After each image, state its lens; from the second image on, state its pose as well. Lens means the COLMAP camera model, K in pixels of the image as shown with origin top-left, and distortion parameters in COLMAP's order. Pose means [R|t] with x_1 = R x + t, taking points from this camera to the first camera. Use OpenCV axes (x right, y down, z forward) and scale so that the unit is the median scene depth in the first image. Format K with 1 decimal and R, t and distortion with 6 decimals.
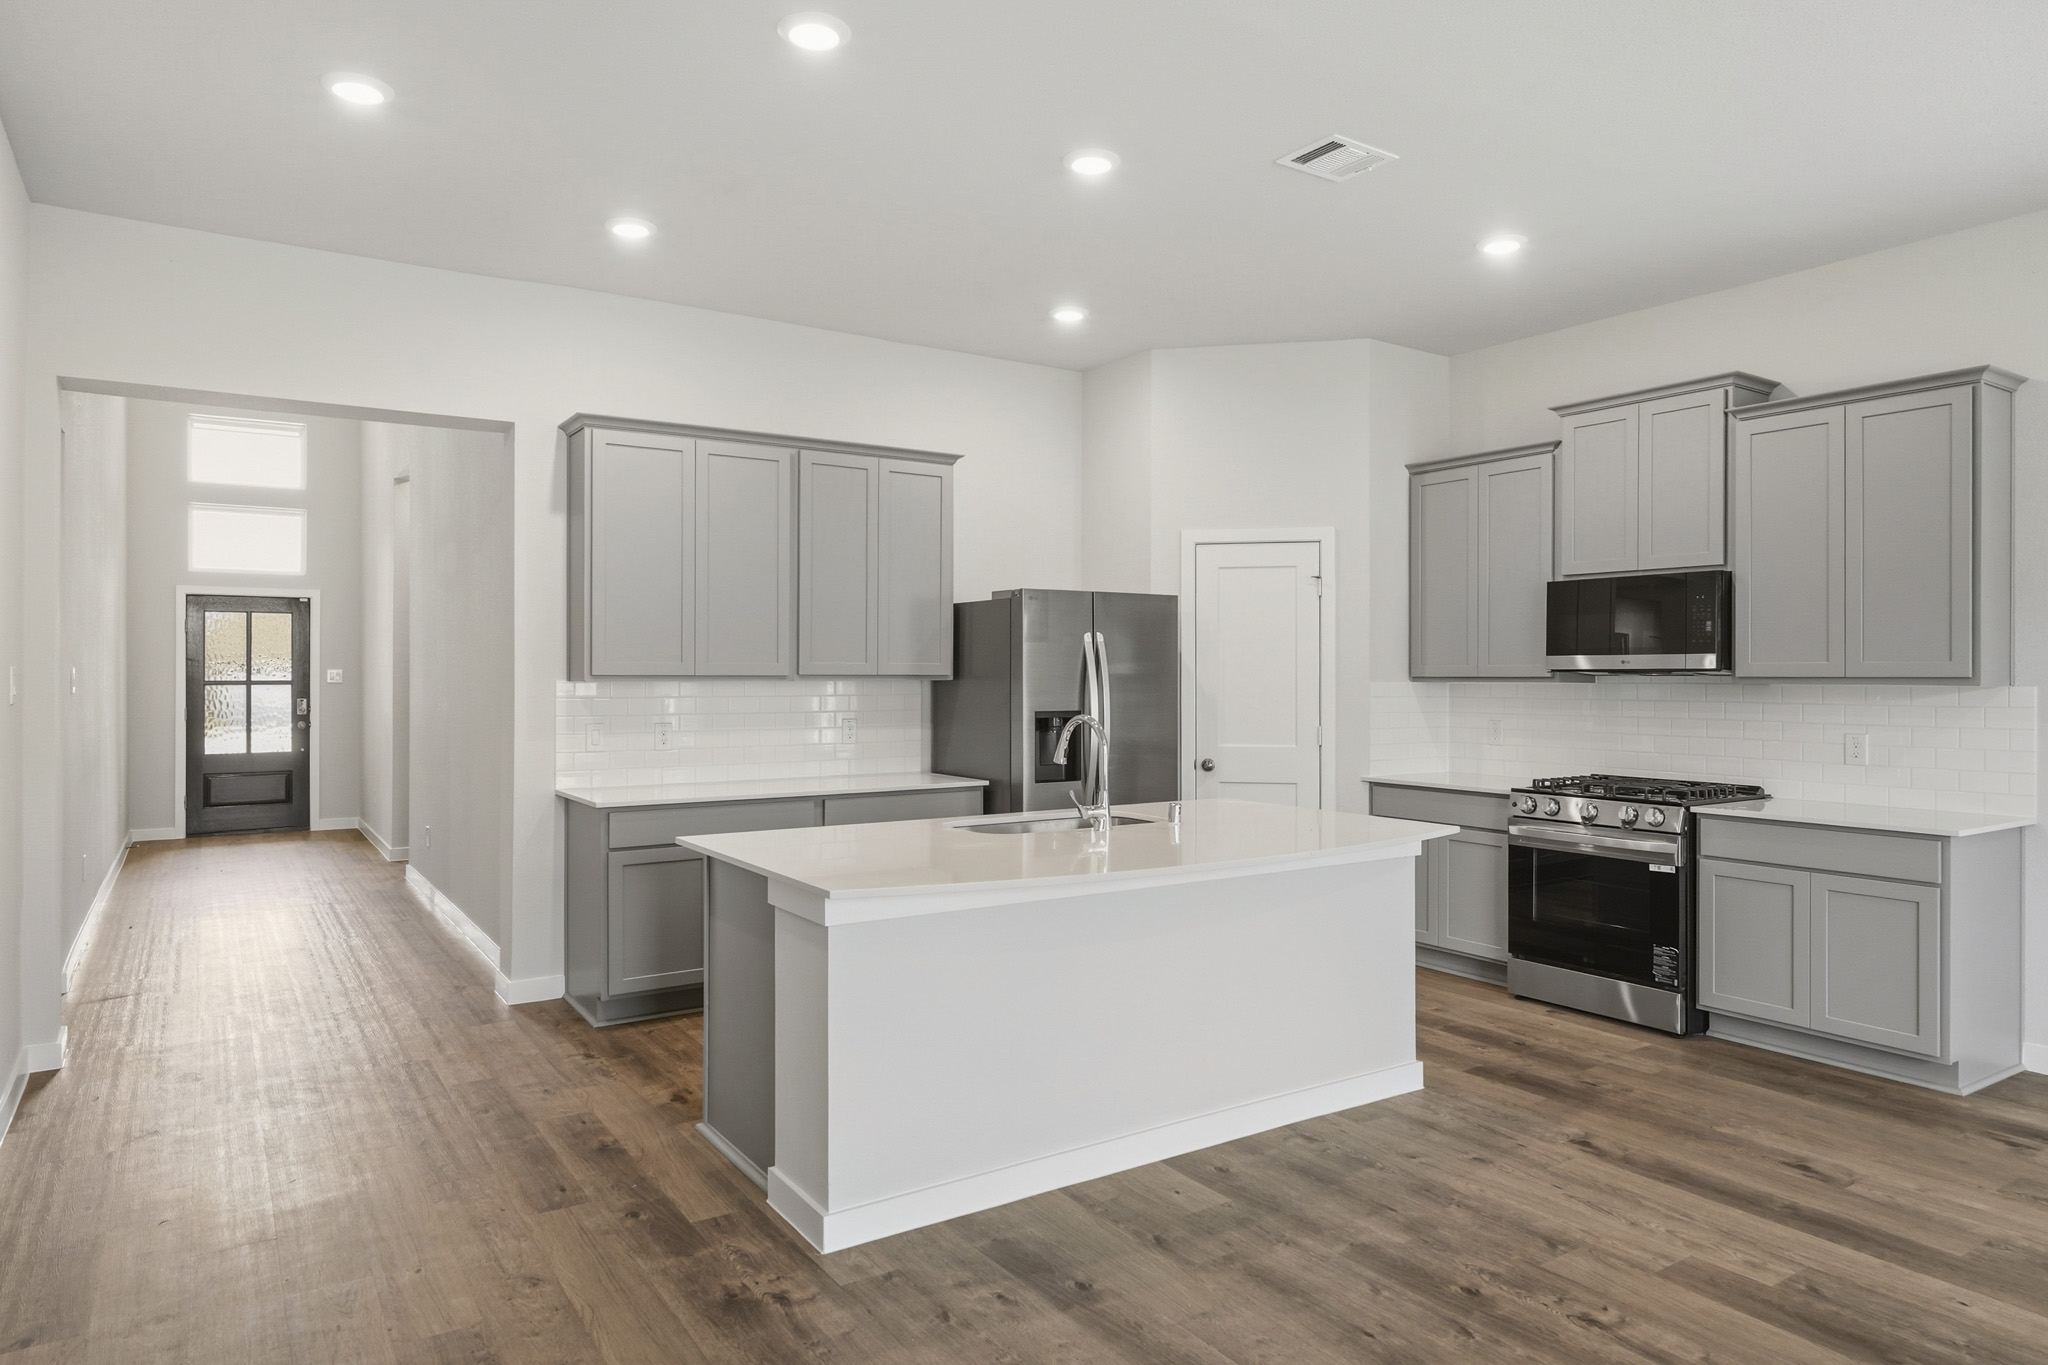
lens RADIAL K [[1242.8, 0, 1025.9], [0, 1242.8, 669.3], [0, 0, 1]] dist [-0.003333, -0.000678]
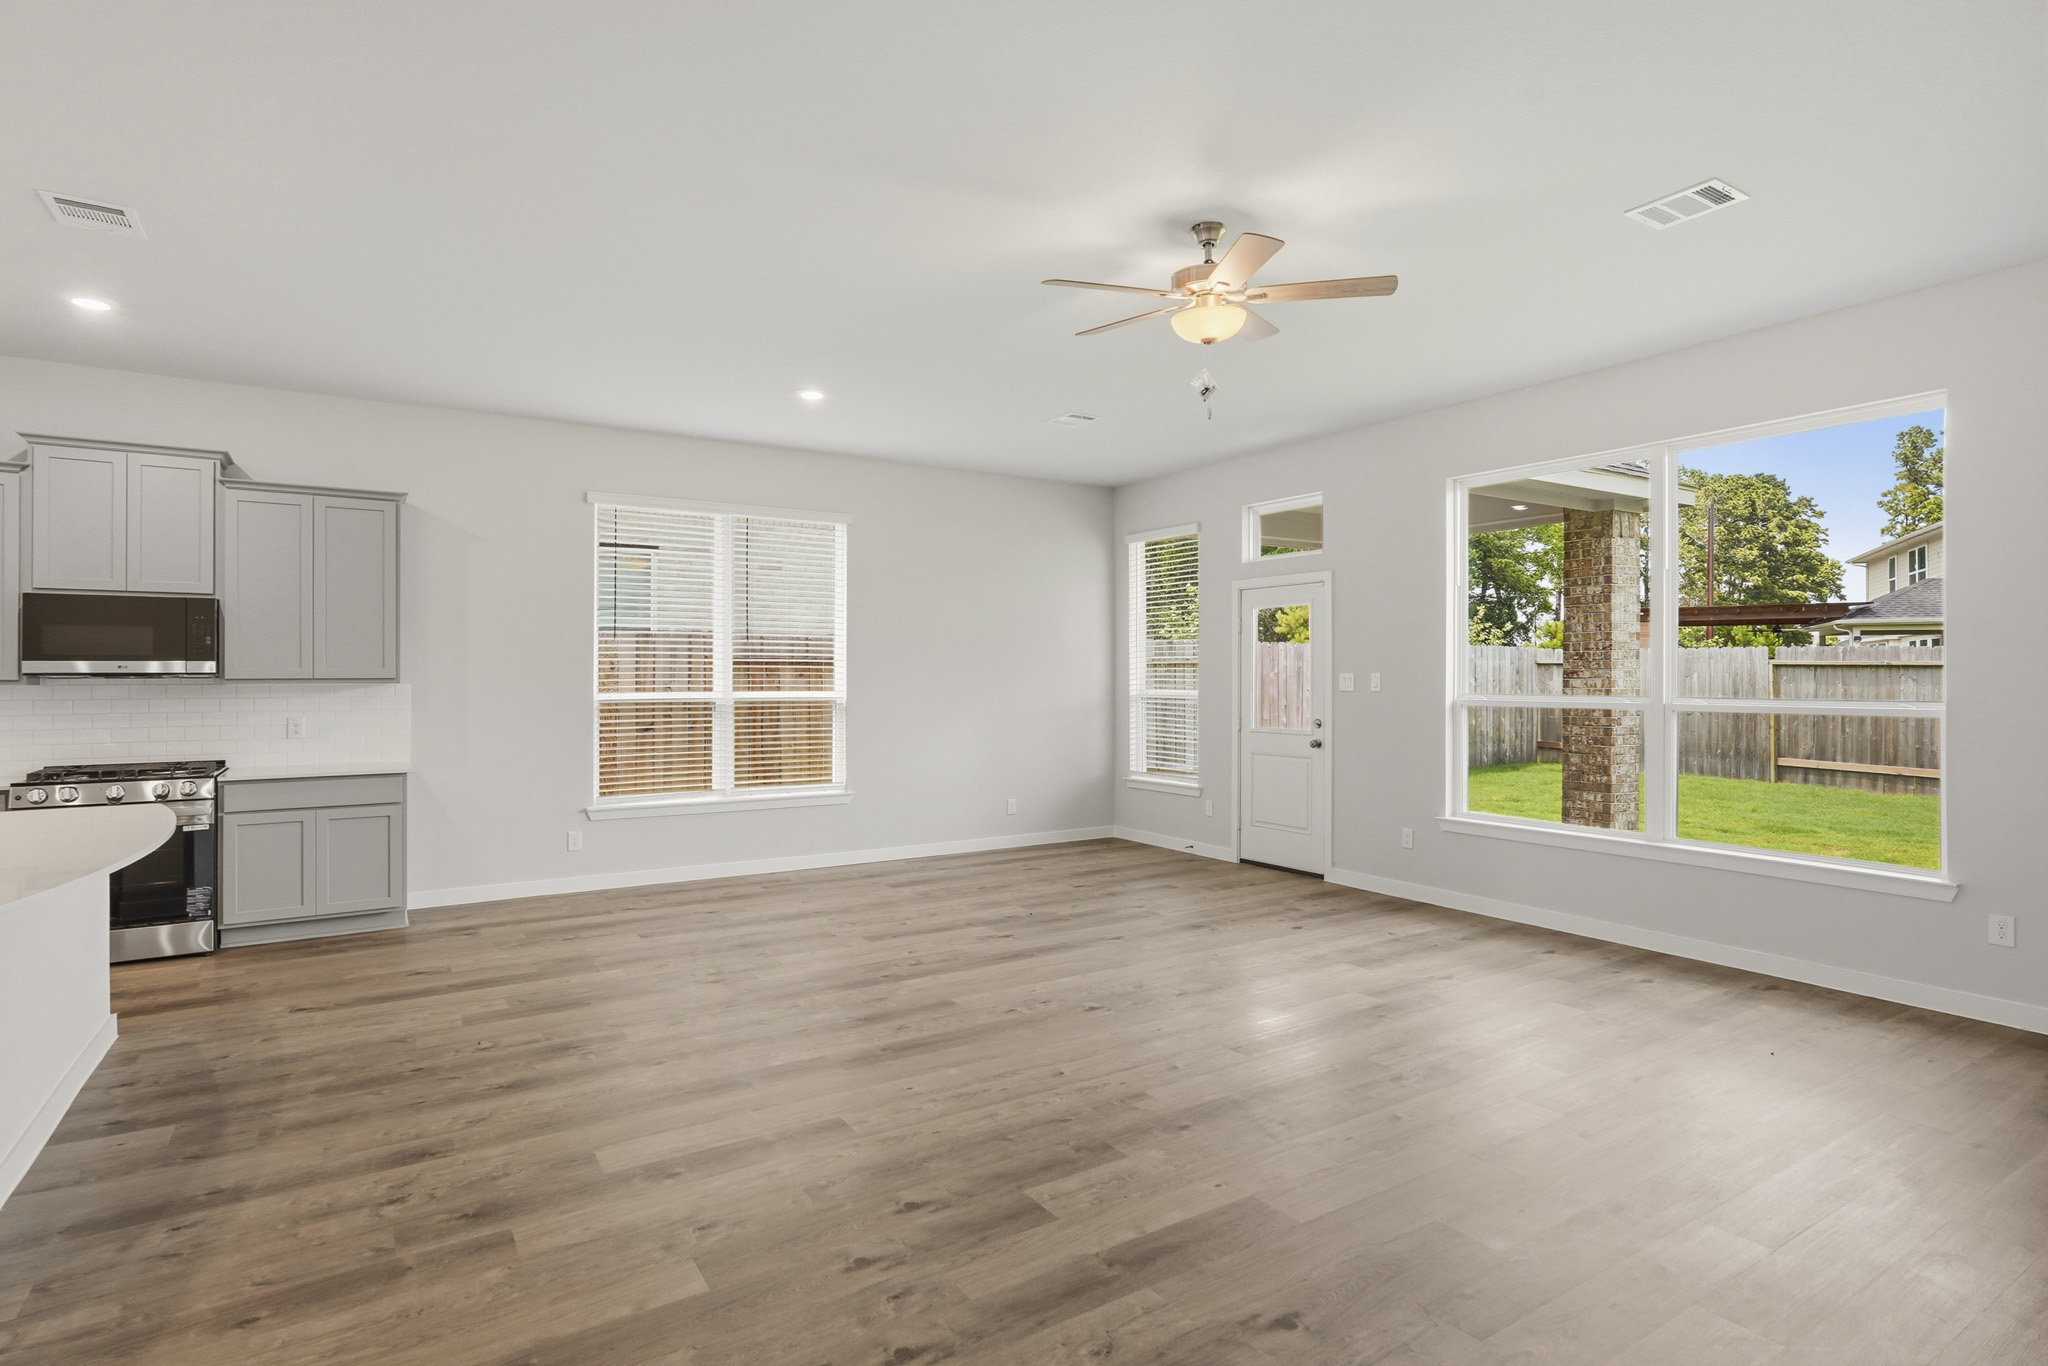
lens RADIAL K [[1071.9, 0, 1023.8], [0, 1071.9, 677.9], [0, 0, 1]] dist [0.002940, 0.000518]
pose [[0.006916, -0.004846, 0.999964, -0.699722], [-0.004970, 0.999976, 0.004881, -0.005837], [-0.999964, -0.005003, 0.006892, 0.153928]]
